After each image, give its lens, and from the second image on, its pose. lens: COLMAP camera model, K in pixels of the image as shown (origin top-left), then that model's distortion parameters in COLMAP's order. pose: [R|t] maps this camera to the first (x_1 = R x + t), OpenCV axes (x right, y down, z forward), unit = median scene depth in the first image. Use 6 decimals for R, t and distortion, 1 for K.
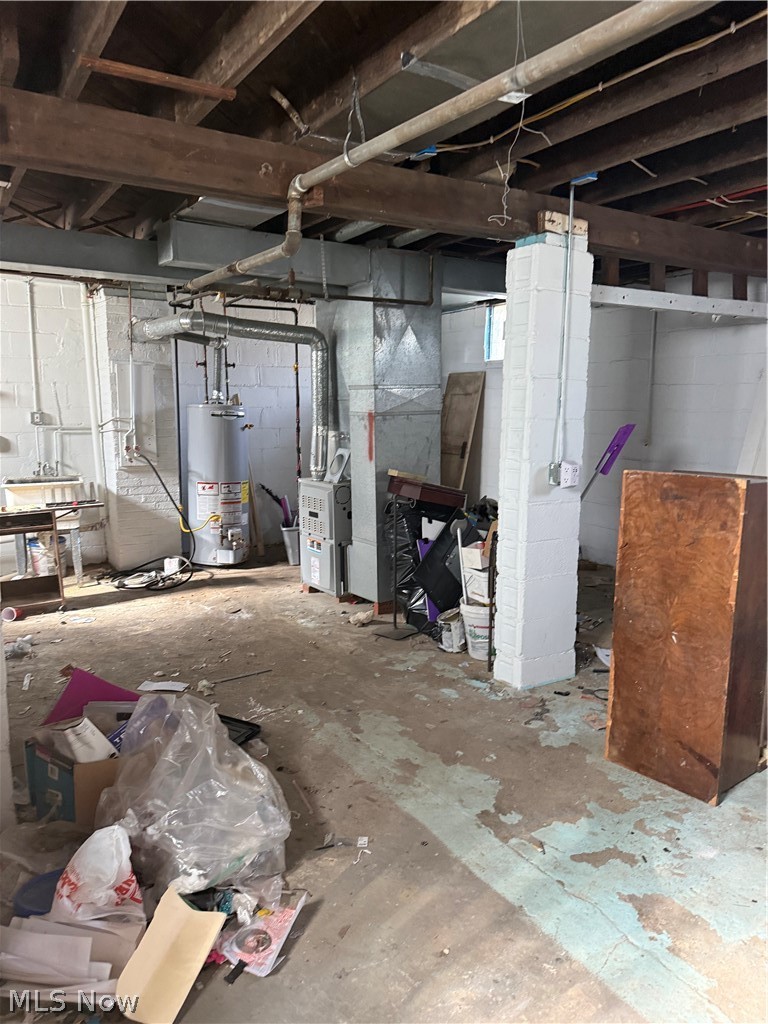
lens RADIAL K [[737.9, 0, 384.0], [0, 737.9, 512.0], [0, 0, 1]] dist [0.091524, -0.118198]
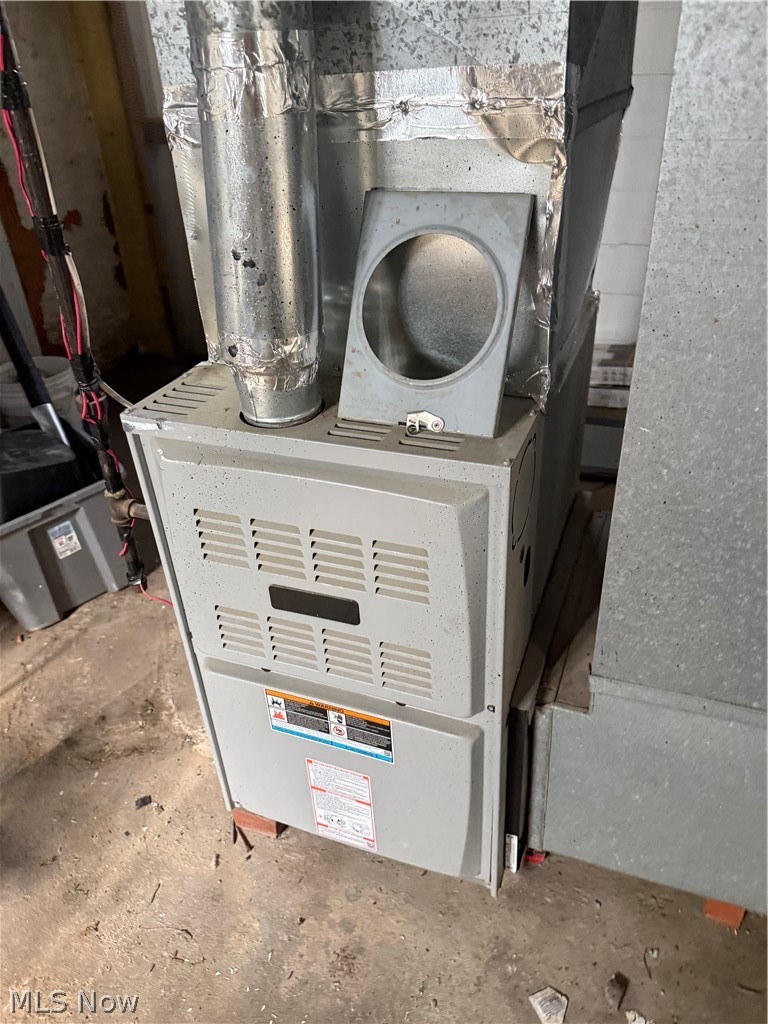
lens RADIAL K [[737.9, 0, 384.0], [0, 737.9, 512.0], [0, 0, 1]] dist [0.091524, -0.118198]
pose [[0.832607, -0.323434, 0.449617, -0.134237], [0.141081, 0.908854, 0.392532, -0.075745], [-0.535595, -0.263392, 0.802348, 0.722652]]
